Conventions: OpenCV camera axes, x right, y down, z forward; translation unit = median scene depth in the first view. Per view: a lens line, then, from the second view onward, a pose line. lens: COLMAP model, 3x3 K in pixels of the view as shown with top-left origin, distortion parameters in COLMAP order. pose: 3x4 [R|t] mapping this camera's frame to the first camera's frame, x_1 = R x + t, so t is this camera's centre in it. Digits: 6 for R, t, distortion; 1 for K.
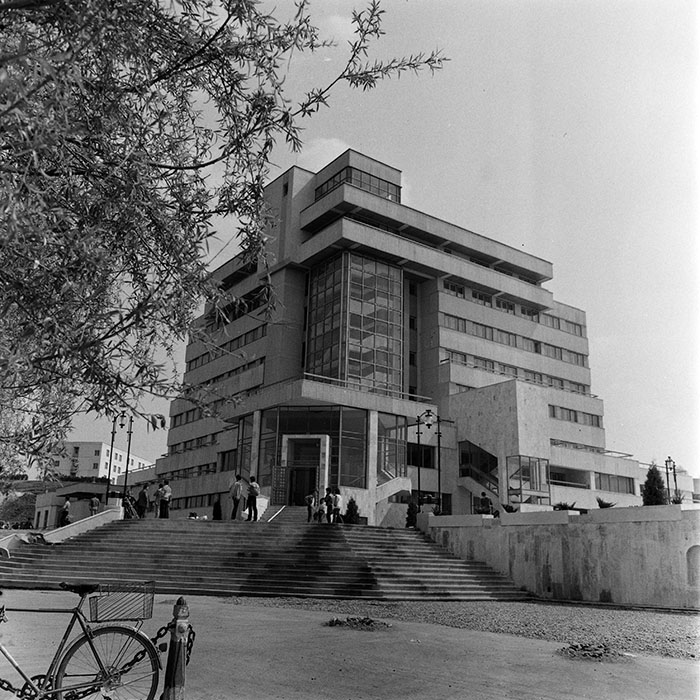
lens RADIAL K [[716.2, 0, 335.5], [0, 716.2, 357.8], [0, 0, 1]] dist [-0.071163, 0.091190]
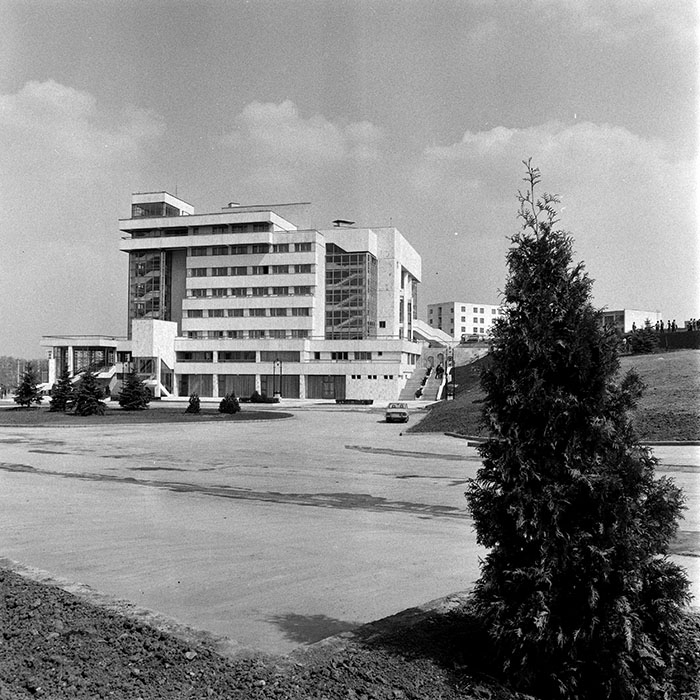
lens RADIAL K [[716.2, 0, 335.5], [0, 716.2, 357.8], [0, 0, 1]] dist [-0.071163, 0.091190]
pose [[0.642754, -0.045293, -0.764732, 1.740646], [0.226919, 0.964709, 0.133587, -0.004636], [0.731693, -0.259395, 0.630348, 0.089473]]
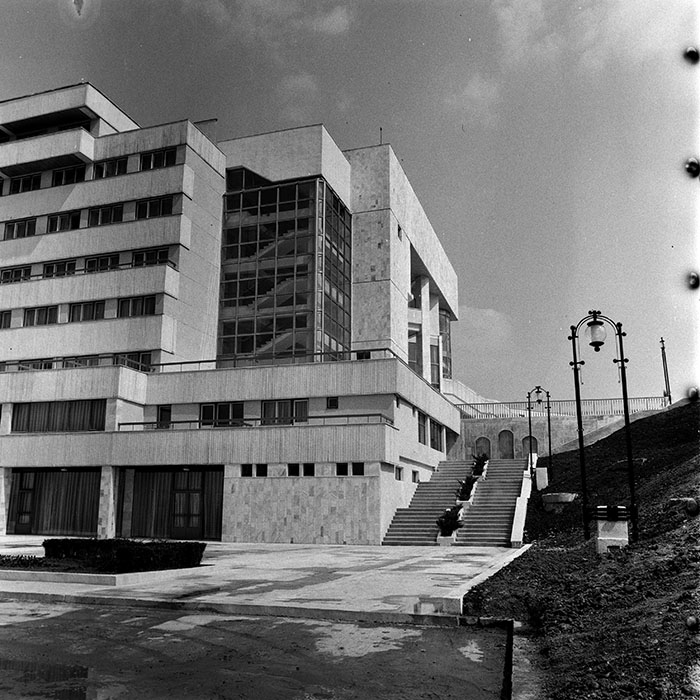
lens RADIAL K [[716.2, 0, 335.5], [0, 716.2, 357.8], [0, 0, 1]] dist [-0.071163, 0.091190]
pose [[0.594143, -0.199567, -0.779209, 1.005291], [0.233963, 0.969725, -0.069966, 0.230326], [0.769581, -0.140736, 0.622847, 0.849657]]
